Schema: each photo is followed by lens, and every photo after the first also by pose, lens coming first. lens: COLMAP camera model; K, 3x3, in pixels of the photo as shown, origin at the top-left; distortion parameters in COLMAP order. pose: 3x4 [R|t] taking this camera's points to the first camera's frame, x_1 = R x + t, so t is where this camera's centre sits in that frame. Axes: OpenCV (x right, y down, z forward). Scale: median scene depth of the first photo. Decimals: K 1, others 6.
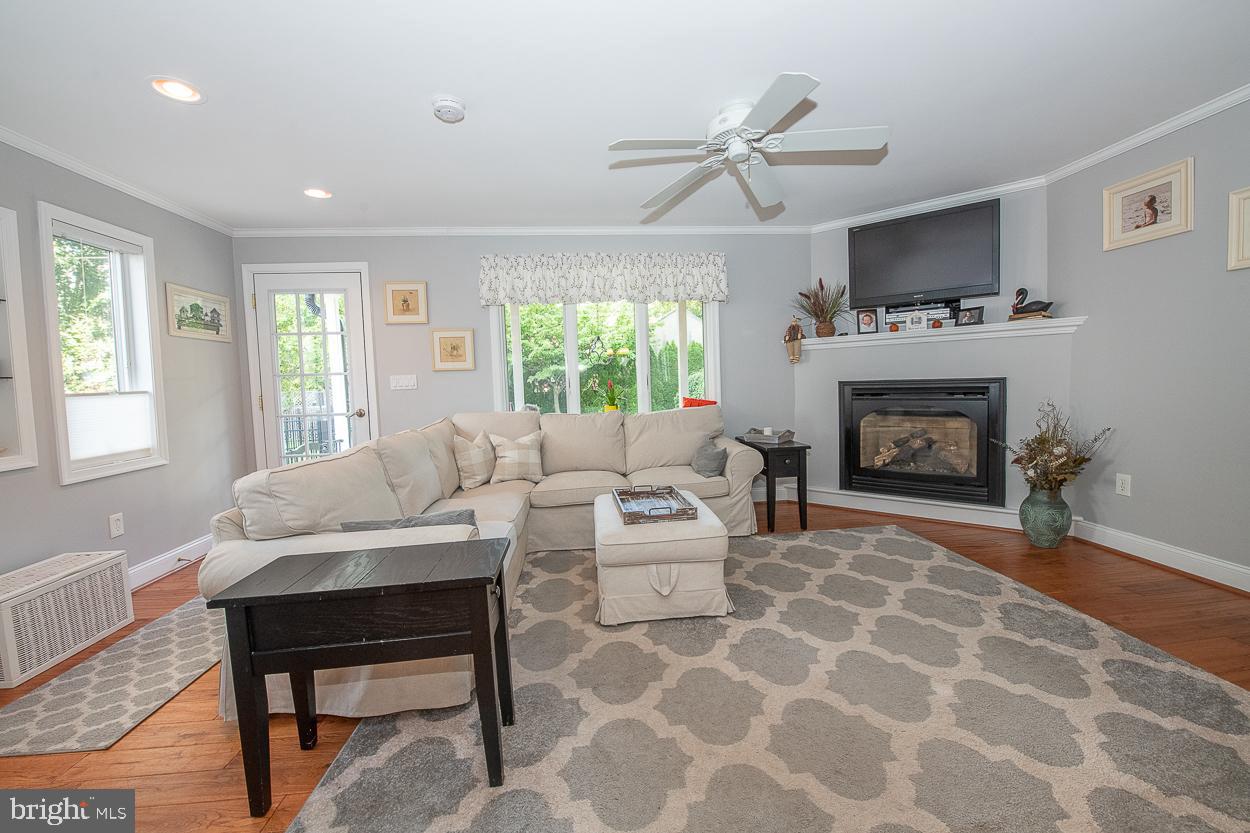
lens RADIAL K [[497.9, 0, 629.3], [0, 497.9, 414.5], [0, 0, 1]] dist [-0.018212, -0.001759]
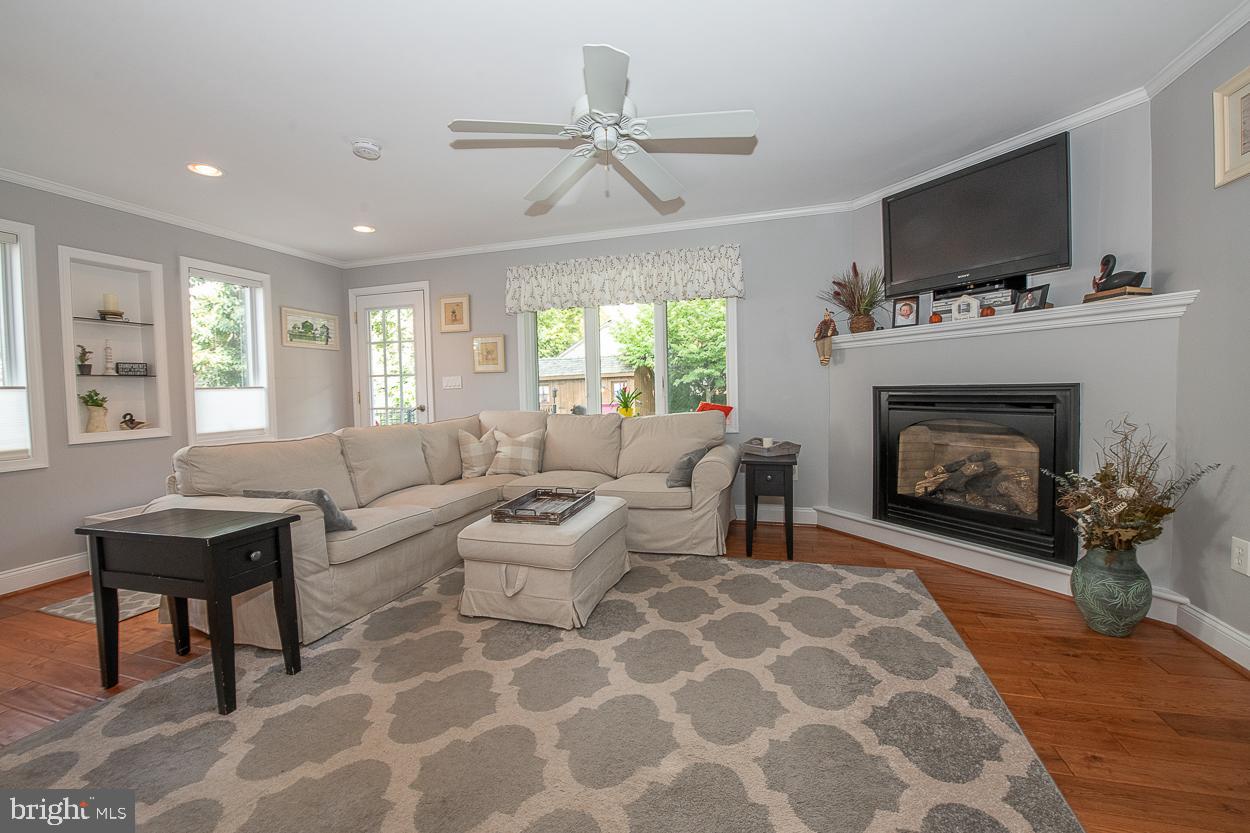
lens RADIAL K [[497.9, 0, 628.7], [0, 497.9, 412.2], [0, 0, 1]] dist [-0.018212, -0.001759]
pose [[0.922427, 0.032003, -0.384843, 0.430936], [-0.036323, 0.999332, -0.003960, -0.007341], [0.384459, 0.017631, 0.922974, 0.105491]]
